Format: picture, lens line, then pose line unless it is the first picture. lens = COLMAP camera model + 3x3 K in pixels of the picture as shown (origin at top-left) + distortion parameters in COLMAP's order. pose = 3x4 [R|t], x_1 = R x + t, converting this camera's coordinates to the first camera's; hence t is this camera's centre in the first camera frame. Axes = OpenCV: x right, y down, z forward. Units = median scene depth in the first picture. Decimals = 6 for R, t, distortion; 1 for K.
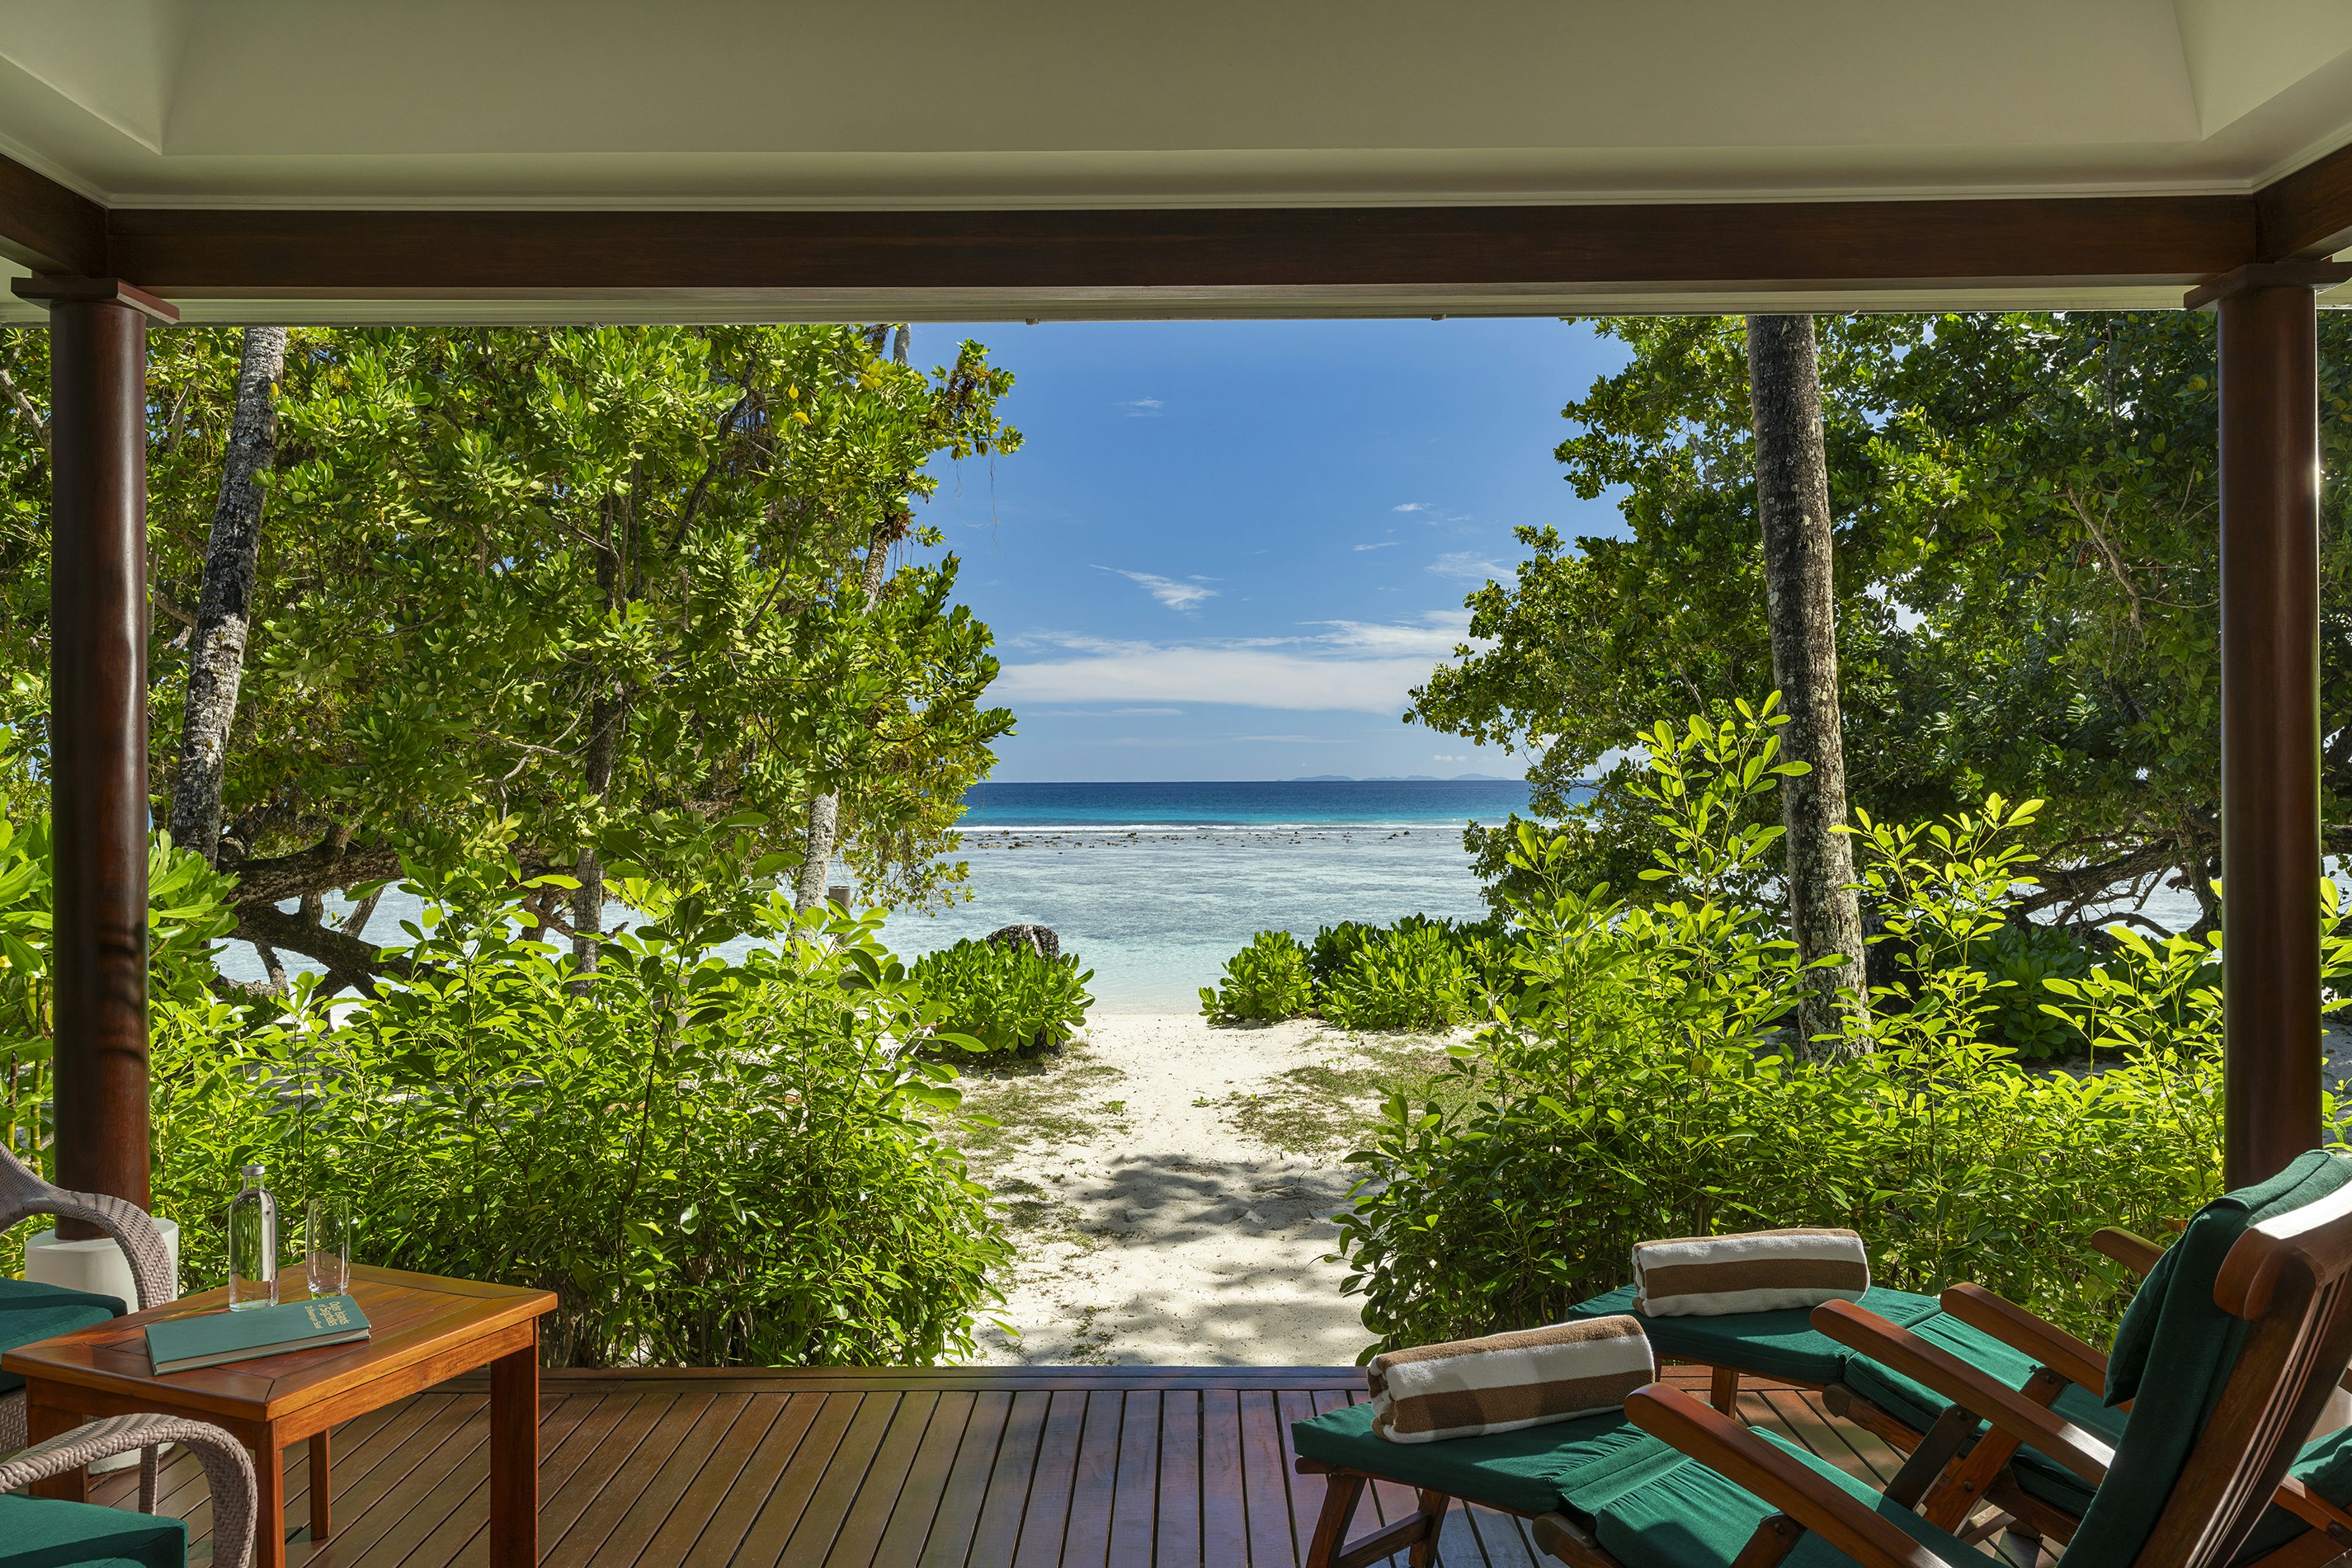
lens RADIAL K [[1284.3, 0, 1178.9], [0, 1284.3, 773.4], [0, 0, 1]] dist [0.032837, 0.000832]
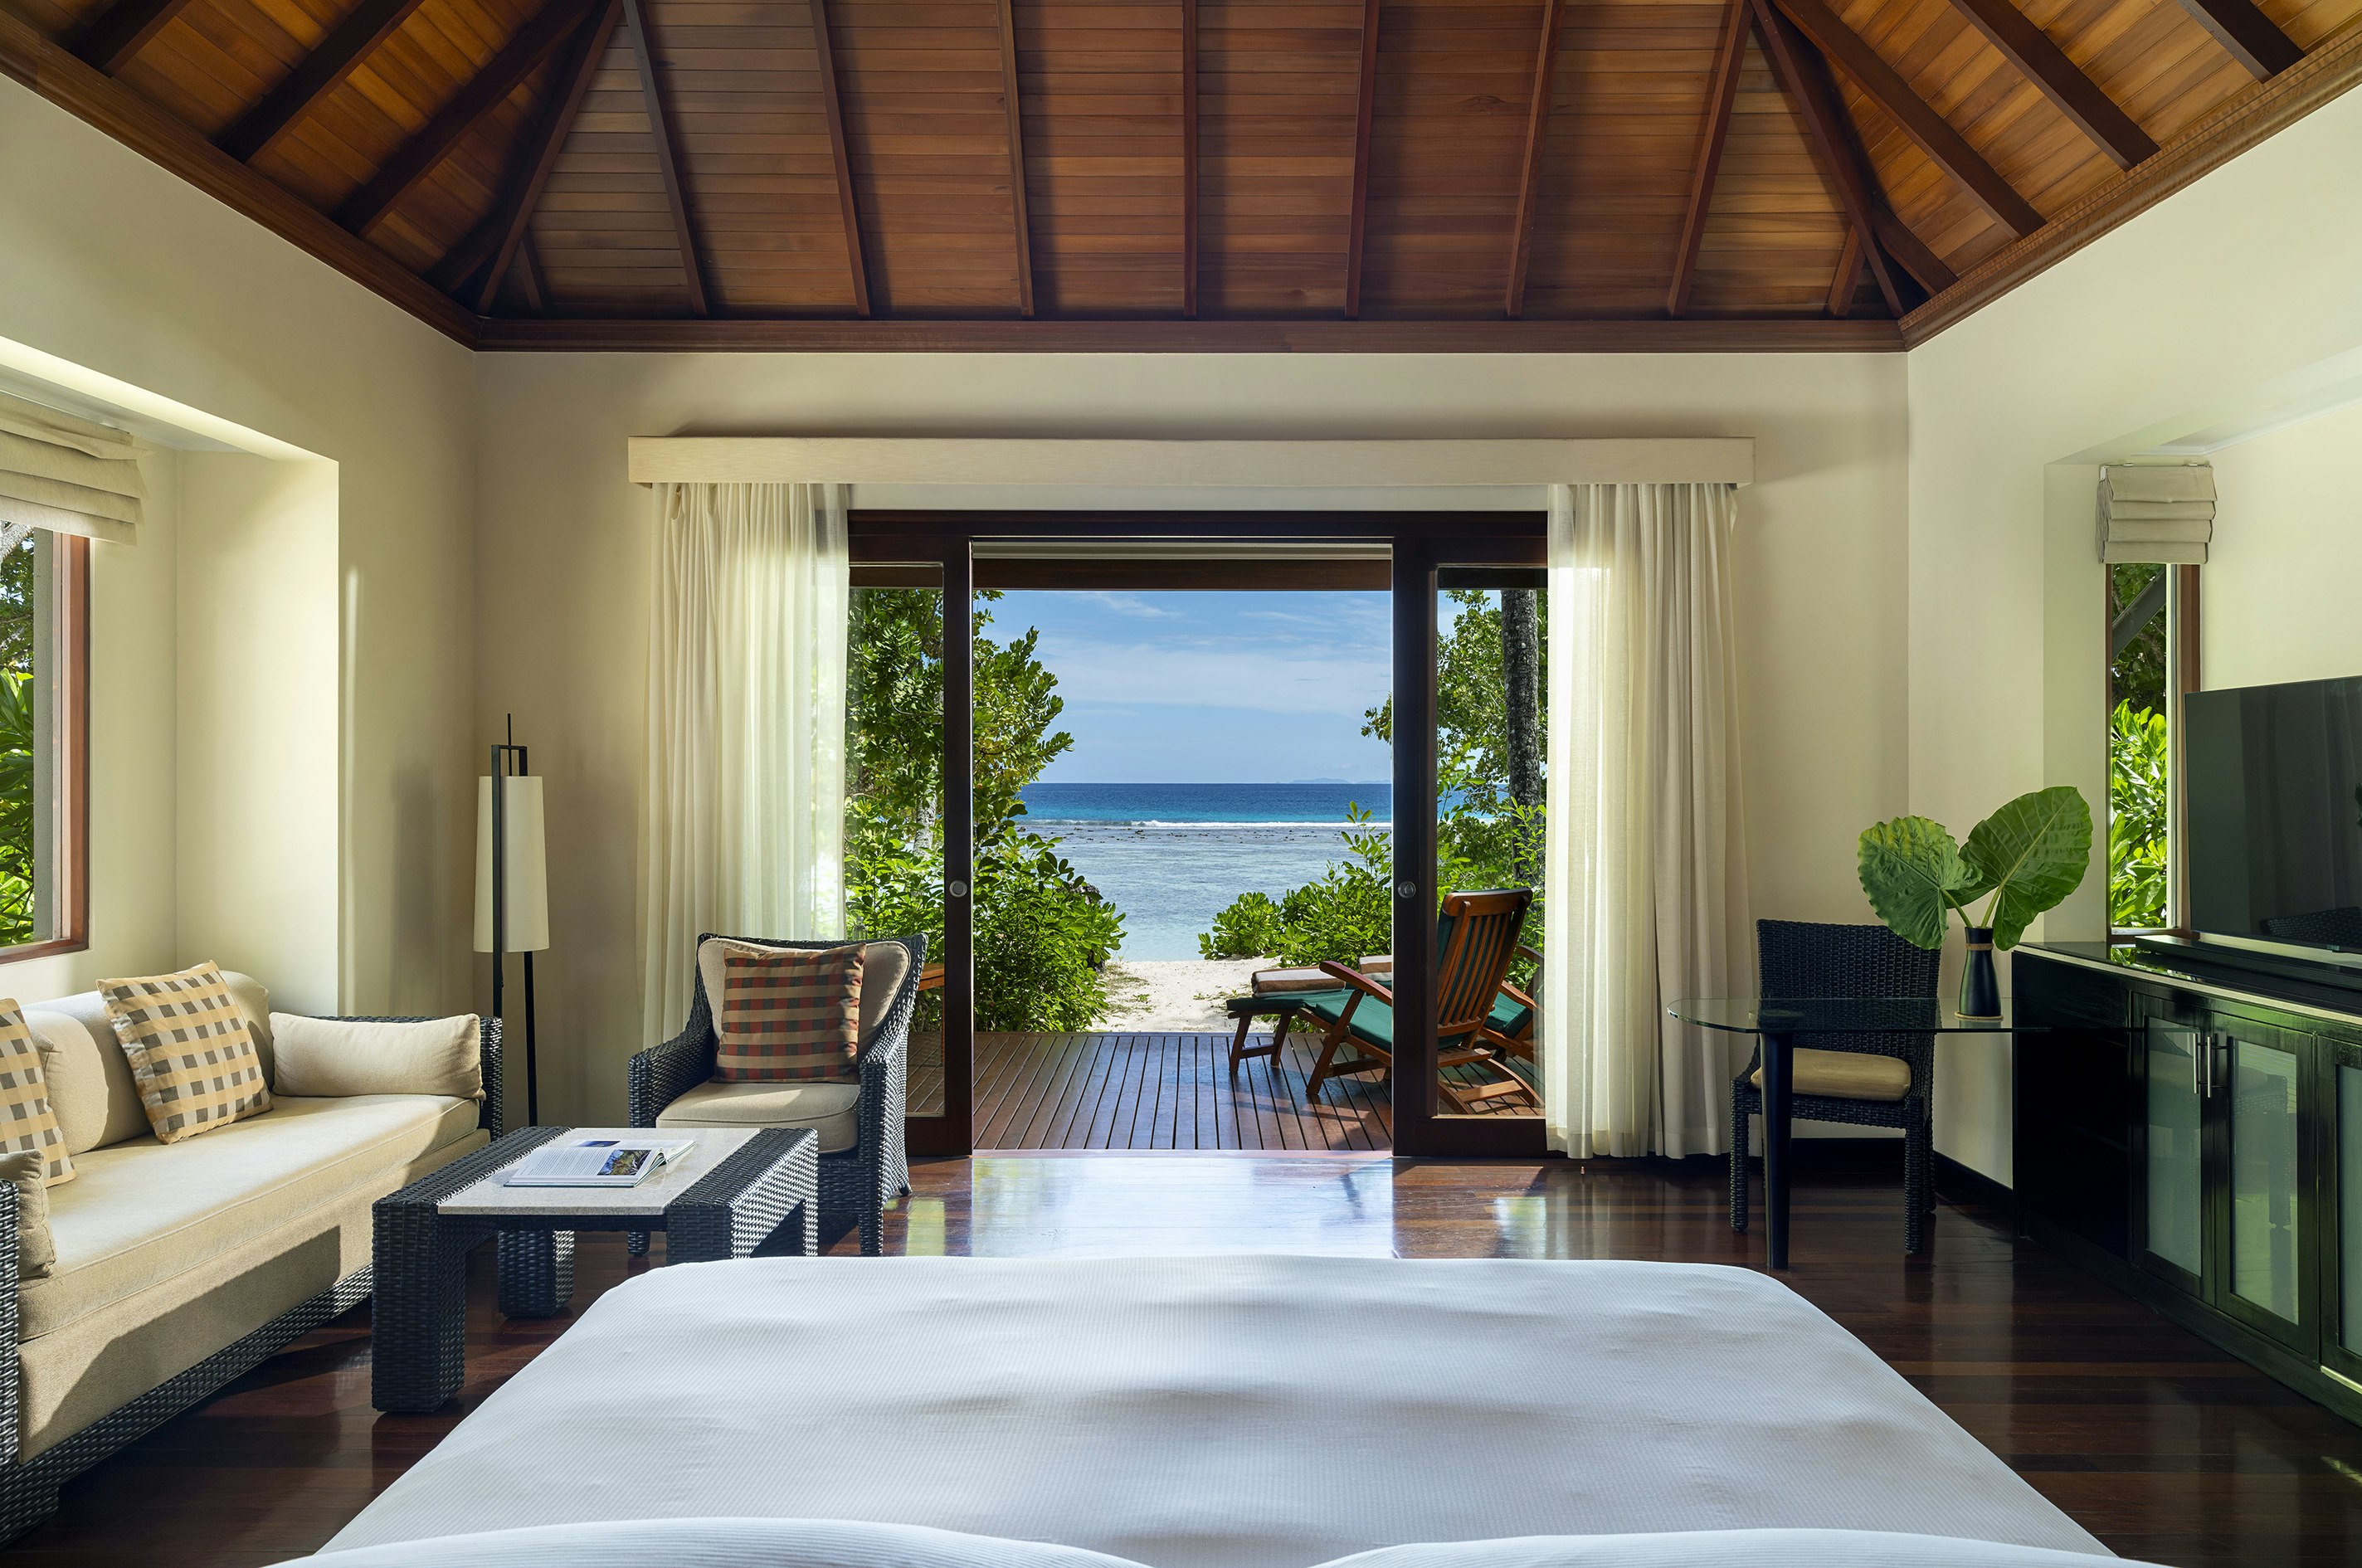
lens RADIAL K [[1289.9, 0, 1184.9], [0, 1289.9, 767.3], [0, 0, 1]] dist [0.032837, 0.000832]
pose [[0.999964, 0.008195, 0.002150, -0.004380], [-0.008177, 0.999935, -0.007994, -0.000332], [-0.002215, 0.007977, 0.999966, -0.457285]]
